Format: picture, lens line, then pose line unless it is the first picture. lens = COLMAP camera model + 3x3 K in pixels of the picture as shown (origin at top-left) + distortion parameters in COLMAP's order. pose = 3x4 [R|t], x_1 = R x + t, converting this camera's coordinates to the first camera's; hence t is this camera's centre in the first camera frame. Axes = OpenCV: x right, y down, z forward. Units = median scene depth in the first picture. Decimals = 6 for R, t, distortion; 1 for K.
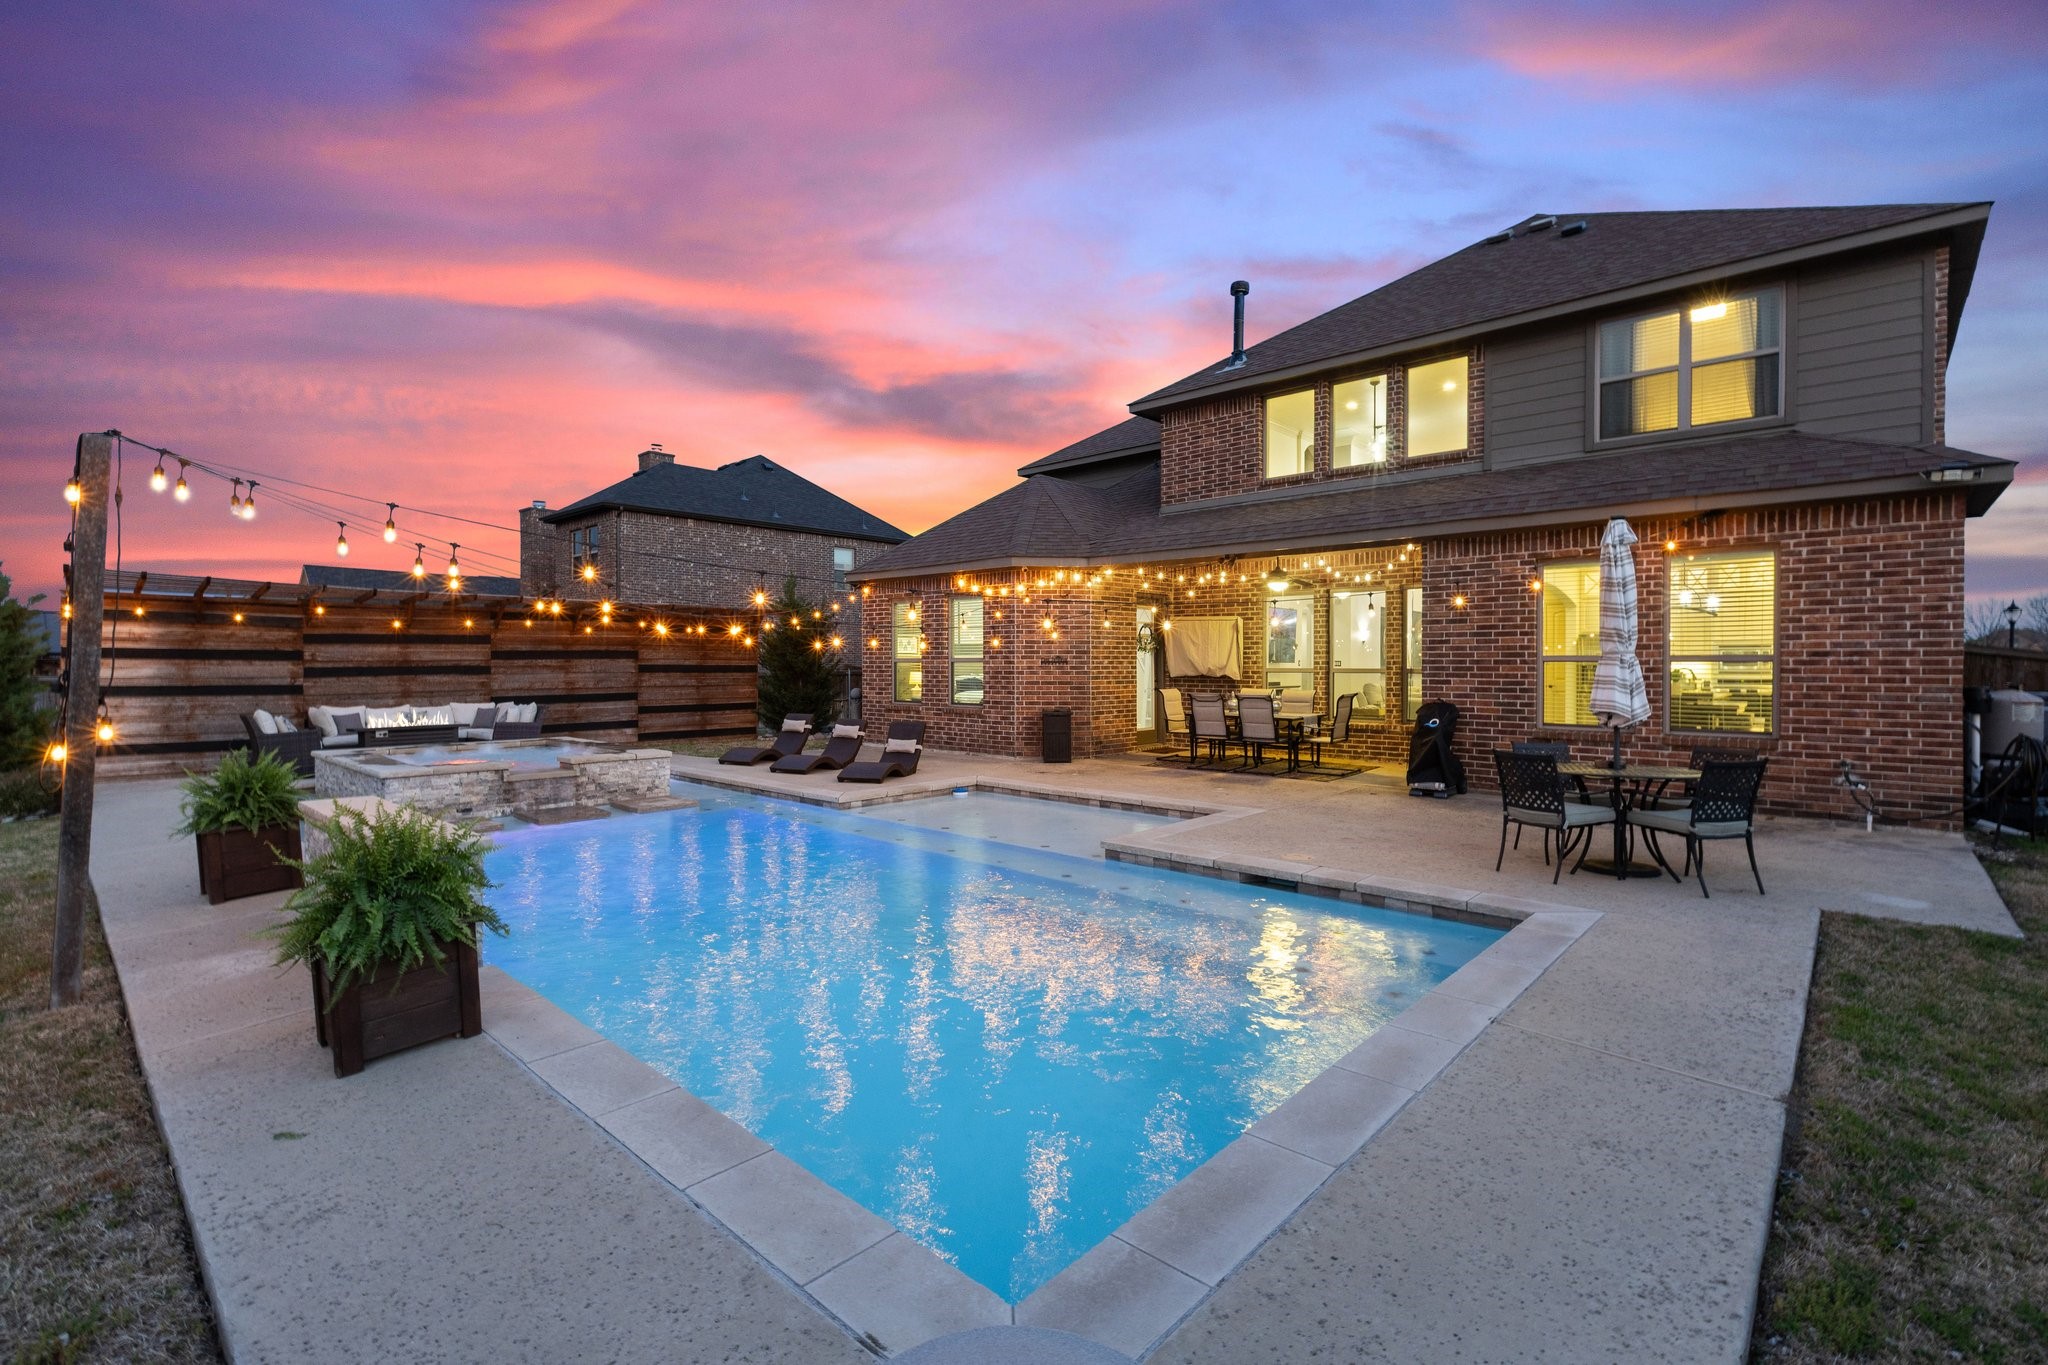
lens RADIAL K [[922.1, 0, 1024.0], [0, 922.1, 682.5], [0, 0, 1]] dist [-0.000368, 0.000187]
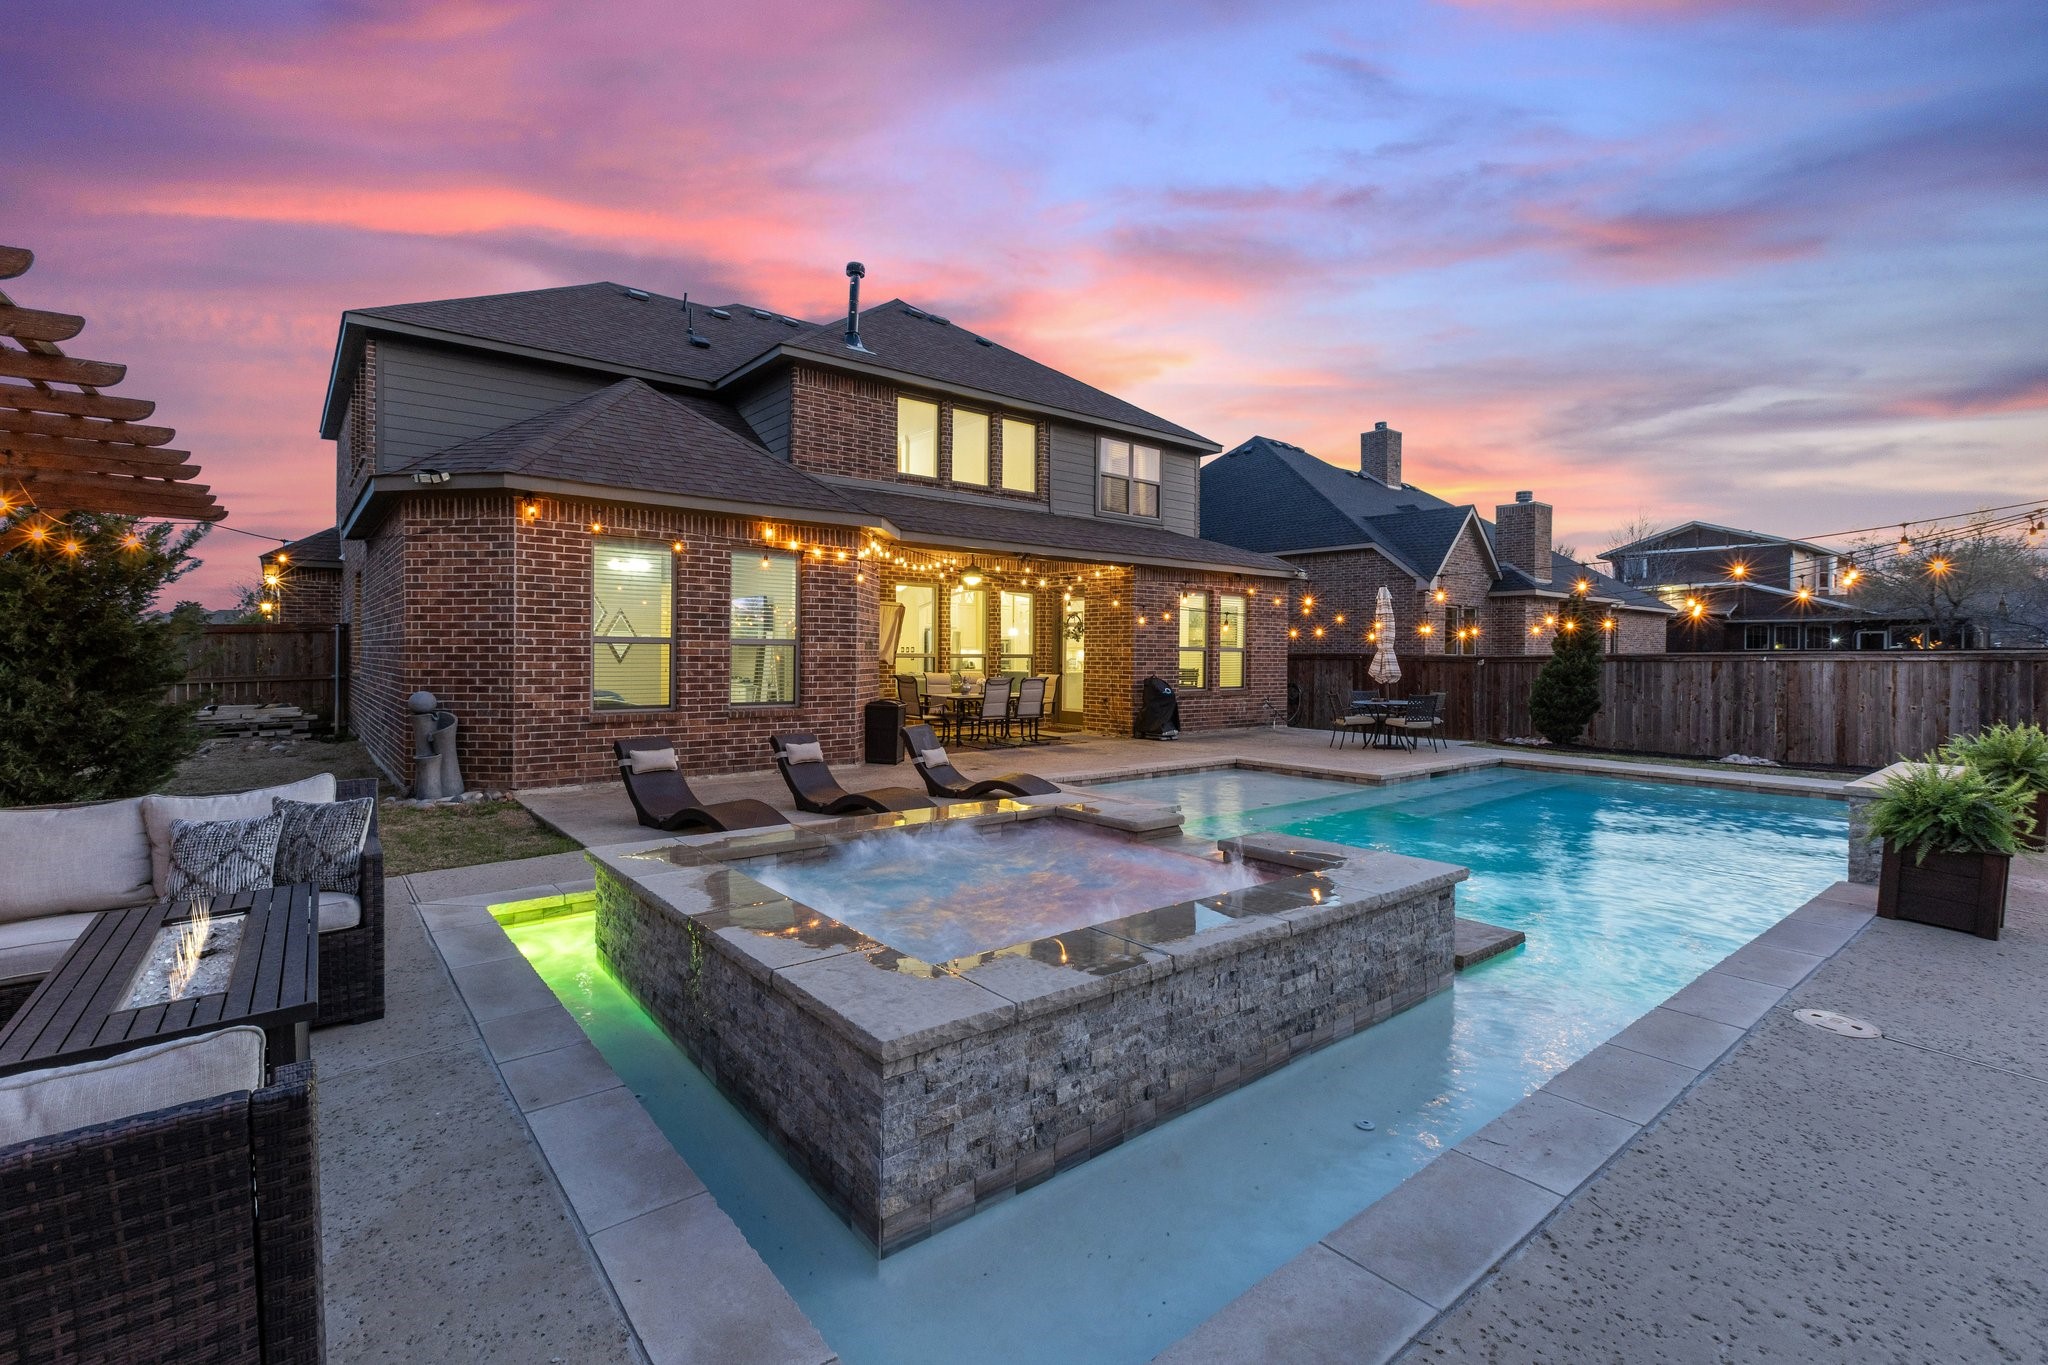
lens RADIAL K [[910.5, 0, 1029.7], [0, 910.5, 658.8], [0, 0, 1]] dist [-0.000158, 0.000094]
pose [[0.144056, -0.005379, 0.989555, -0.765513], [0.011374, 0.999928, 0.003779, -0.012086], [-0.989504, 0.010710, 0.144107, 0.730353]]
